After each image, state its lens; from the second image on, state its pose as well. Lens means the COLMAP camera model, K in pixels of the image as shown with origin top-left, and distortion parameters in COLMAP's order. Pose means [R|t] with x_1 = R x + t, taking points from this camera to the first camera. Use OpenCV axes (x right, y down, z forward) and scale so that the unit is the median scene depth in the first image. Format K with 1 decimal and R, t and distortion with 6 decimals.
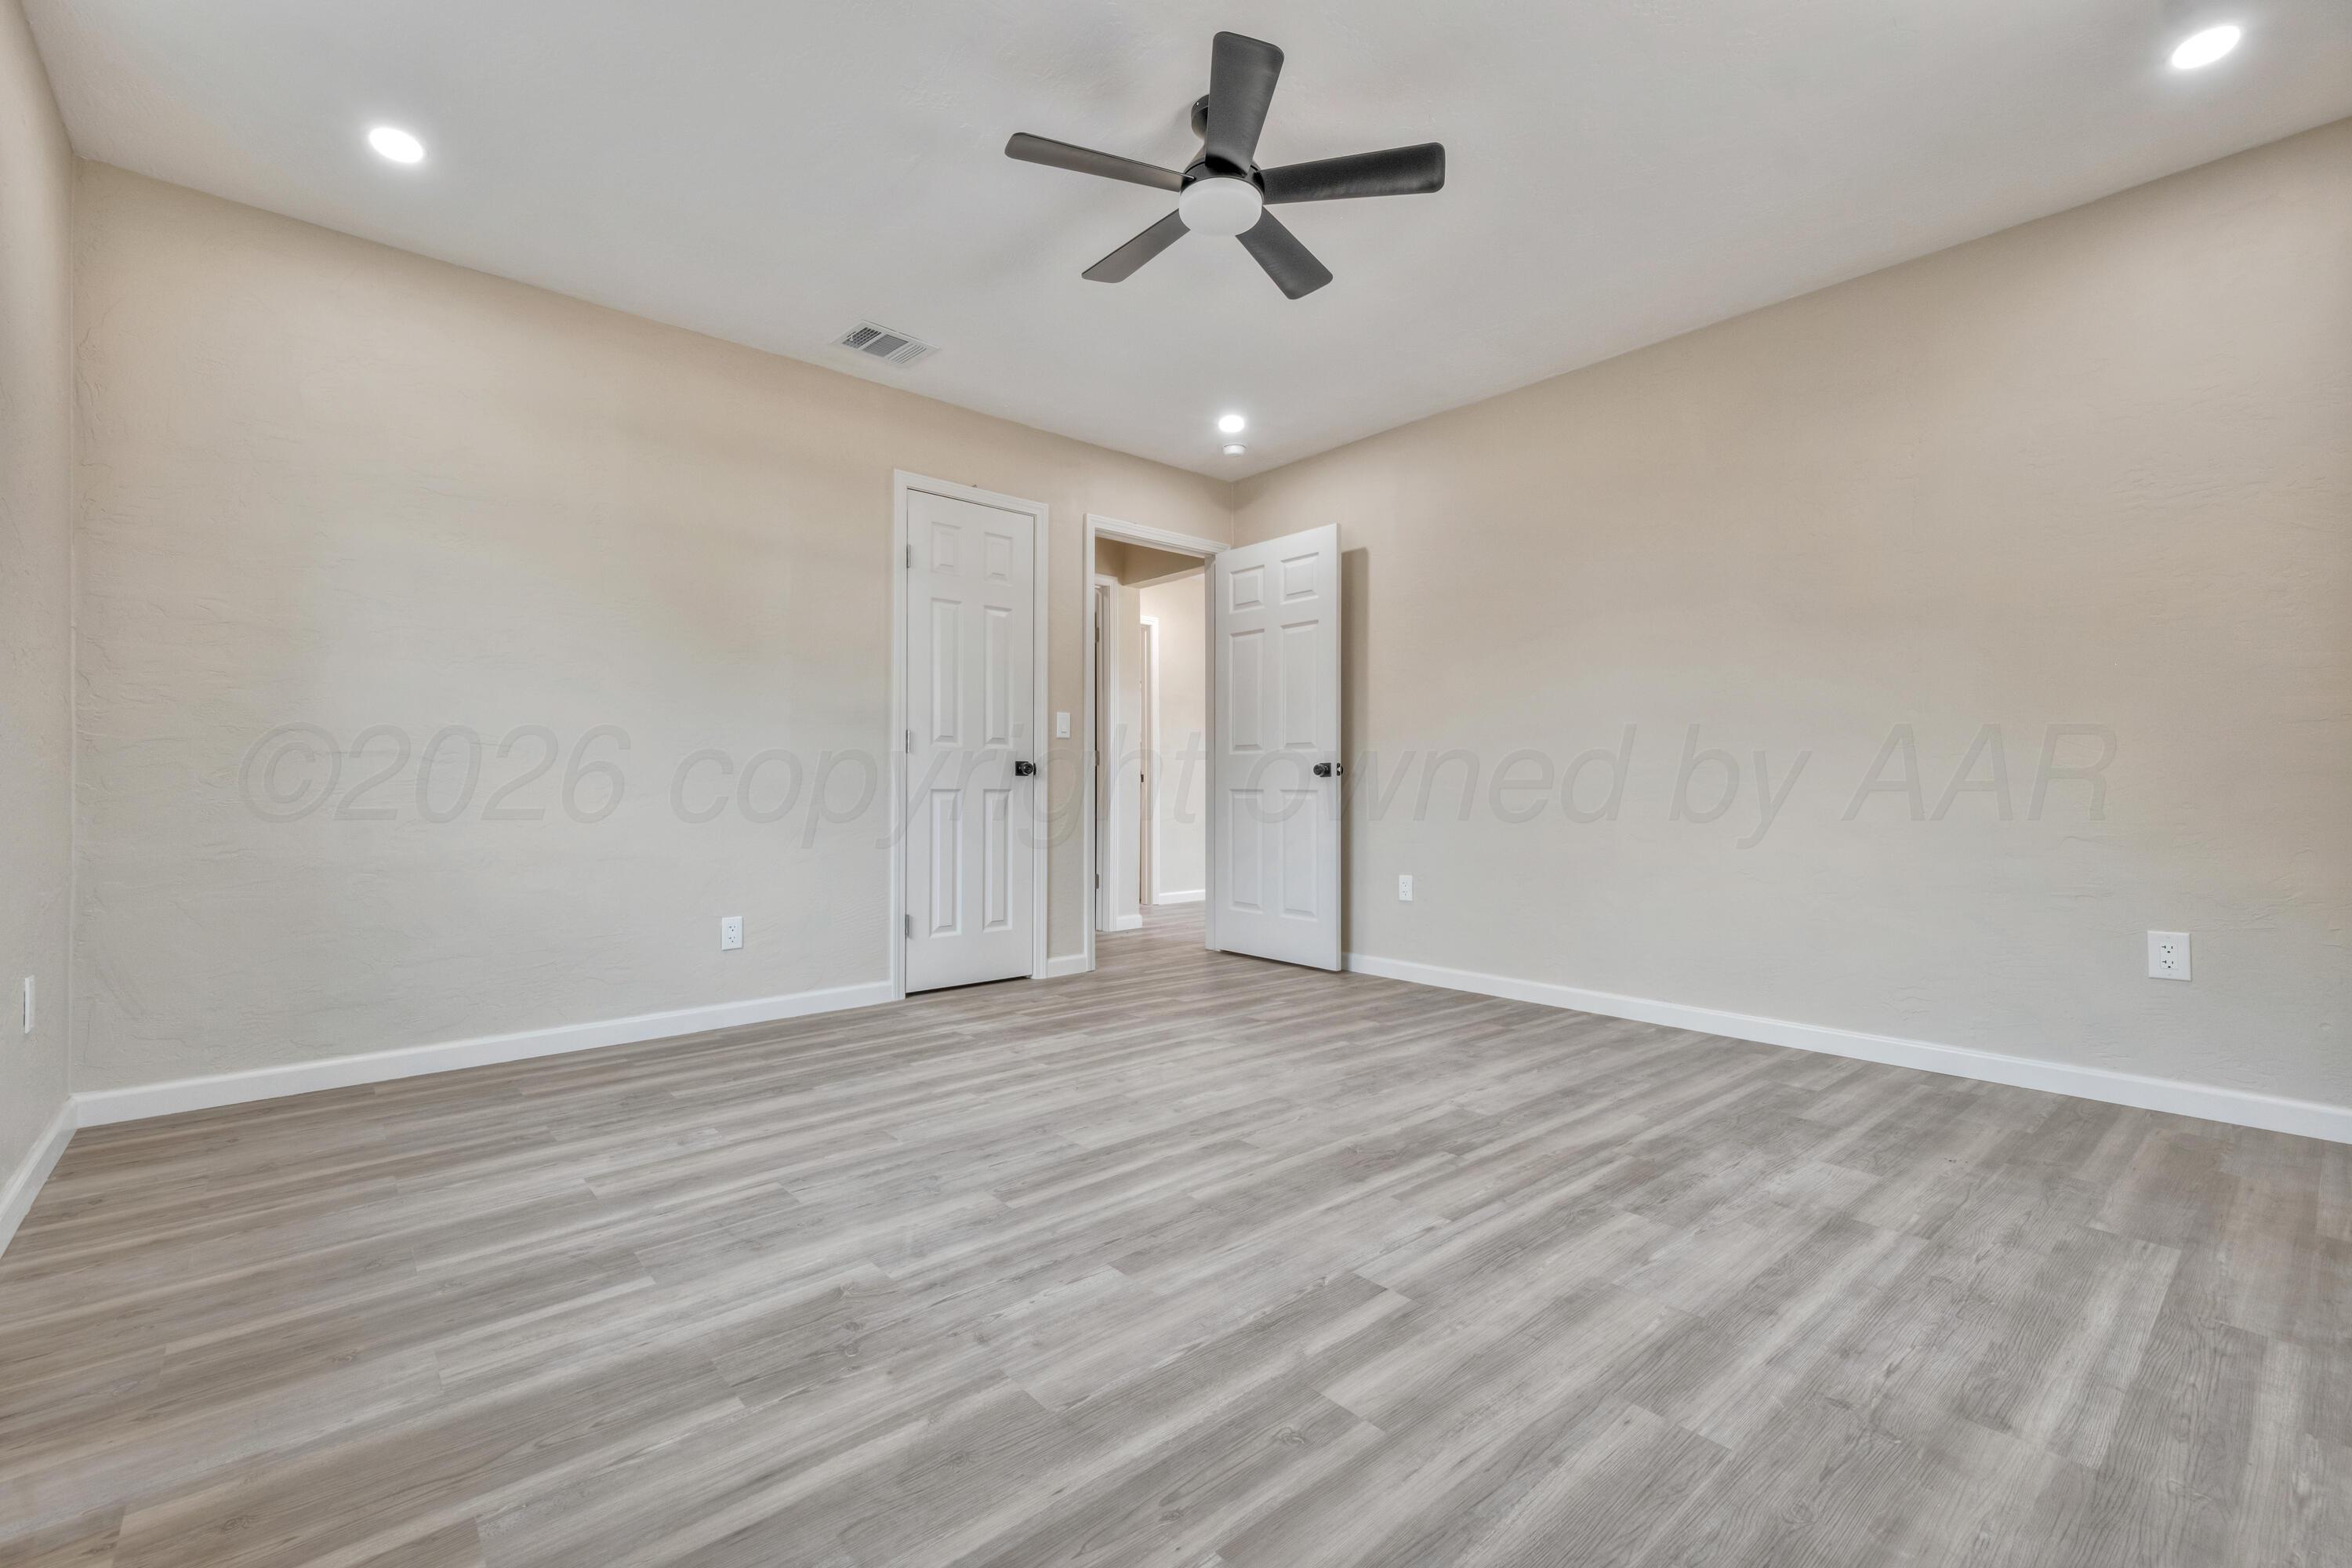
lens RADIAL K [[1013.8, 0, 1176.4], [0, 1013.8, 800.9], [0, 0, 1]] dist [0.002281, 0.000154]
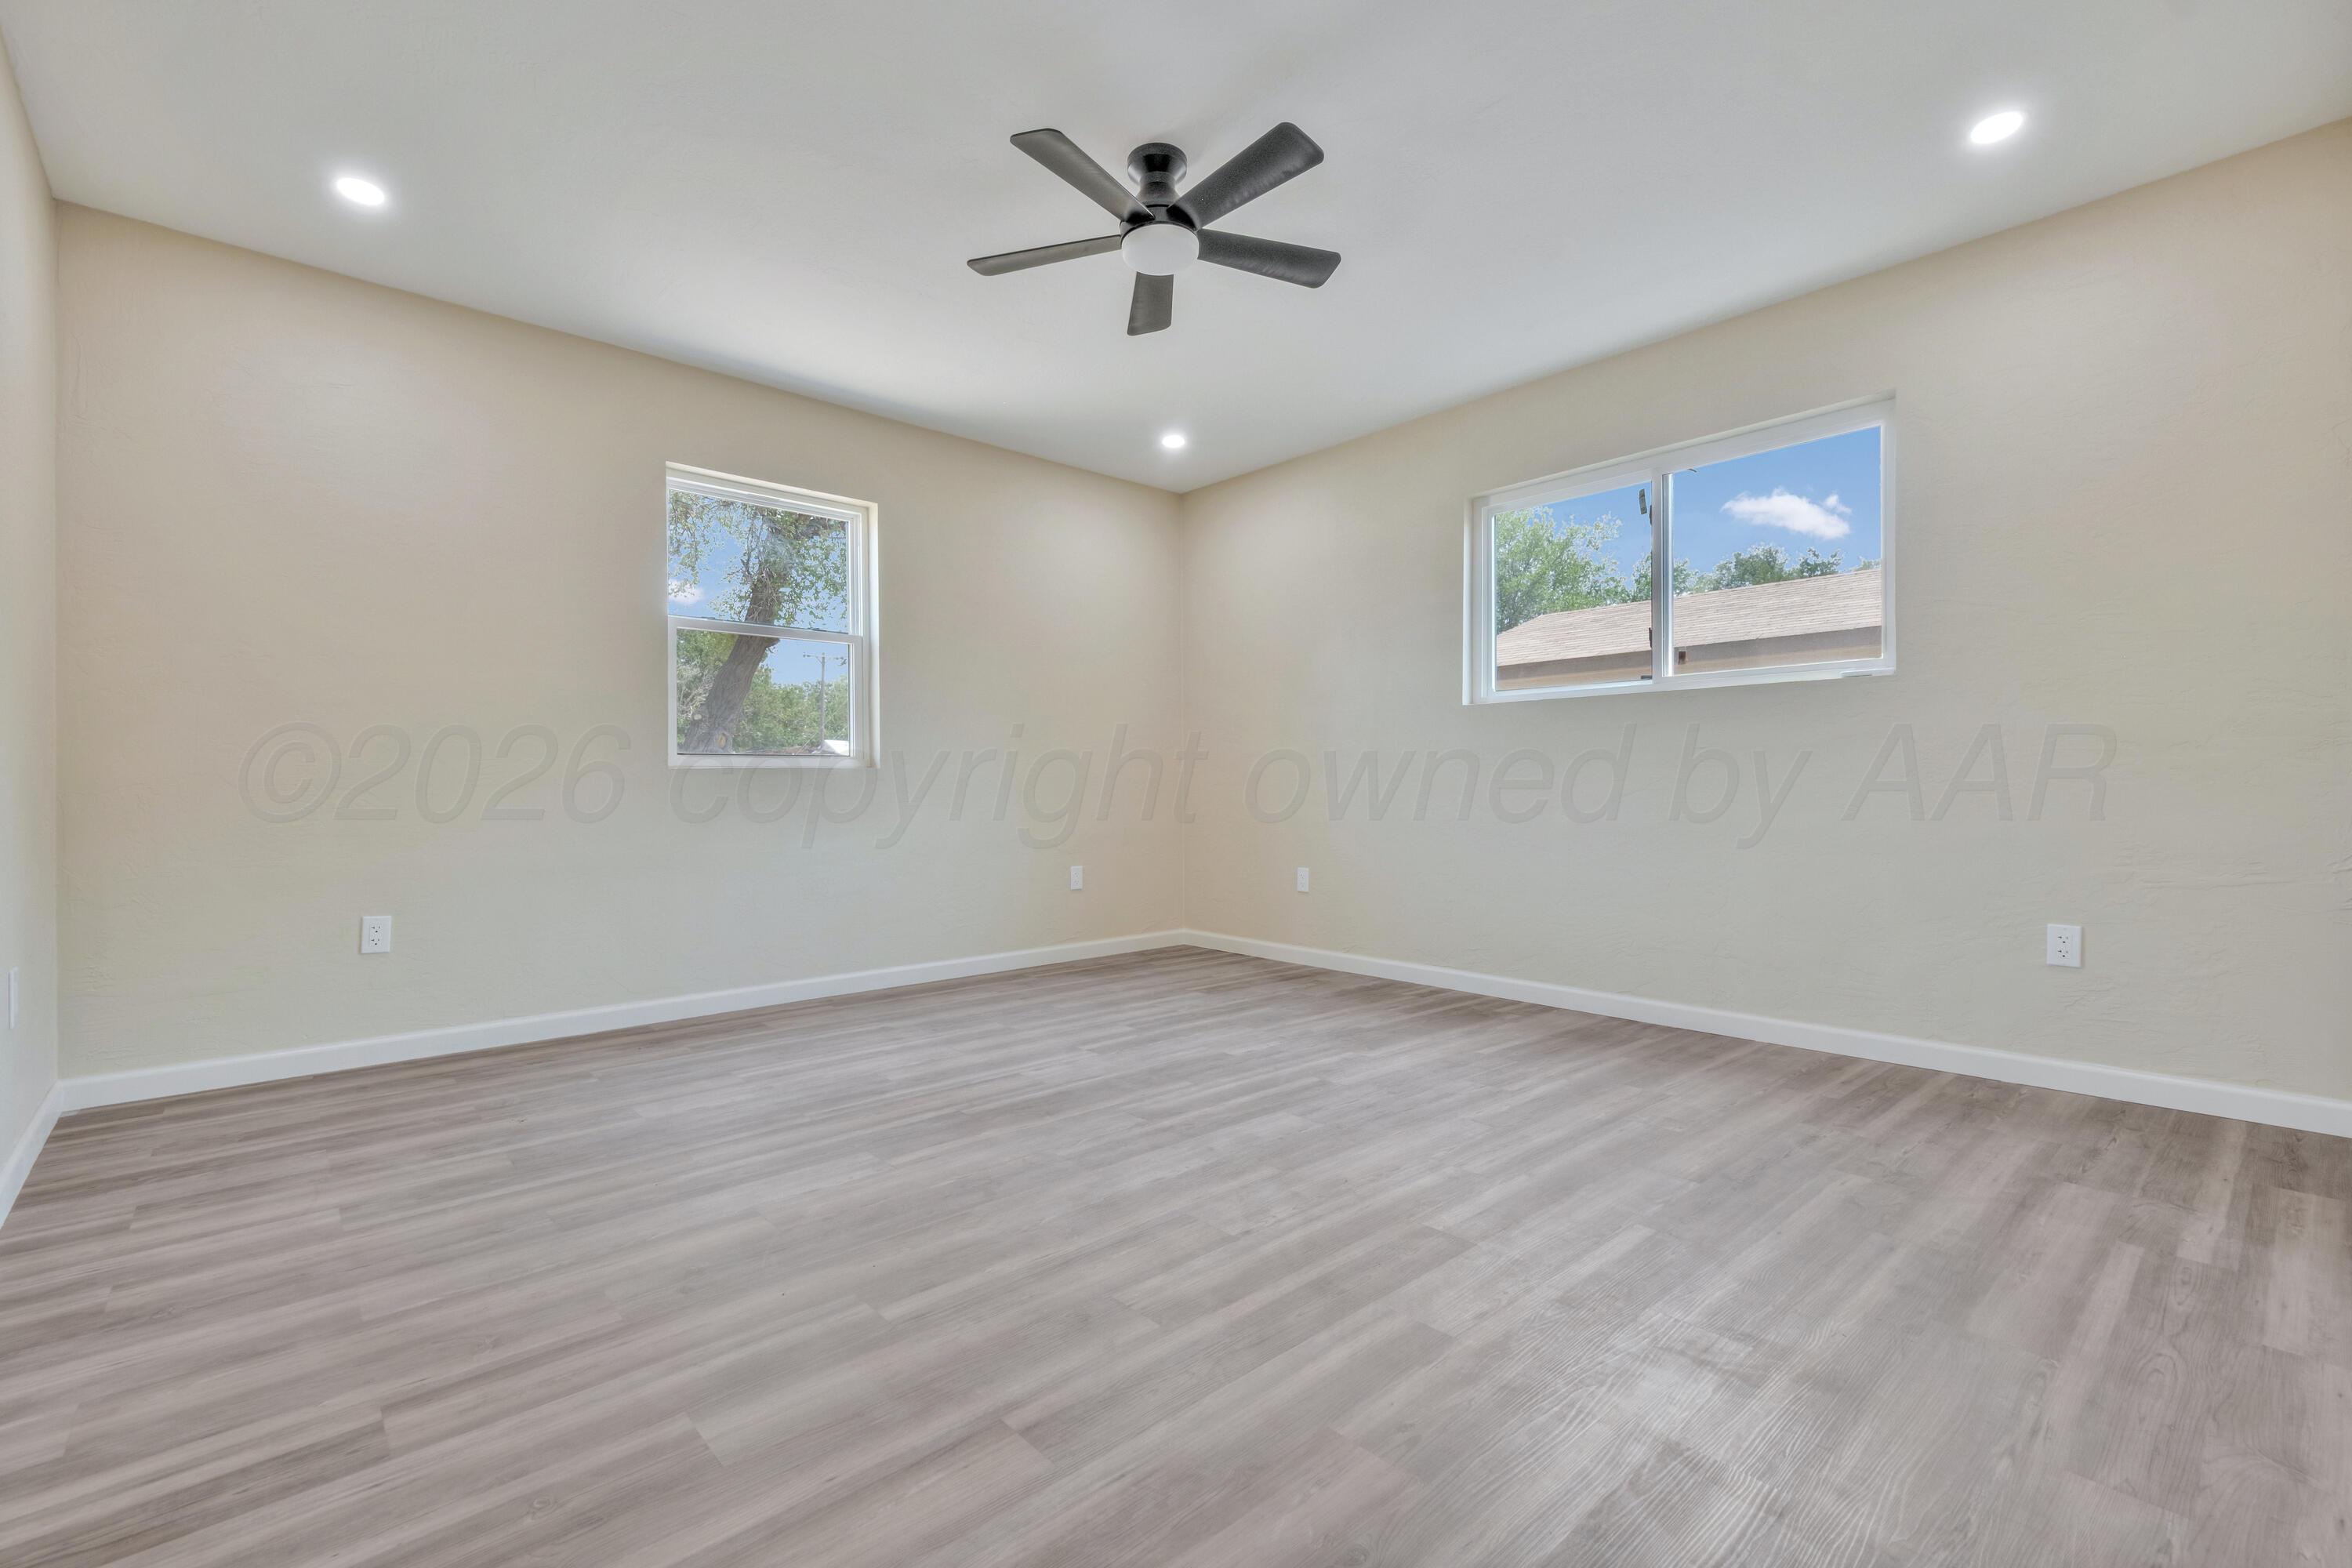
lens RADIAL K [[1013.8, 0, 1176.4], [0, 1013.8, 800.9], [0, 0, 1]] dist [0.002281, 0.000154]
pose [[-0.999823, 0.005718, -0.017939, 0.050618], [0.005371, 0.999798, 0.019345, -0.020876], [0.018046, 0.019245, -0.999652, 2.115444]]
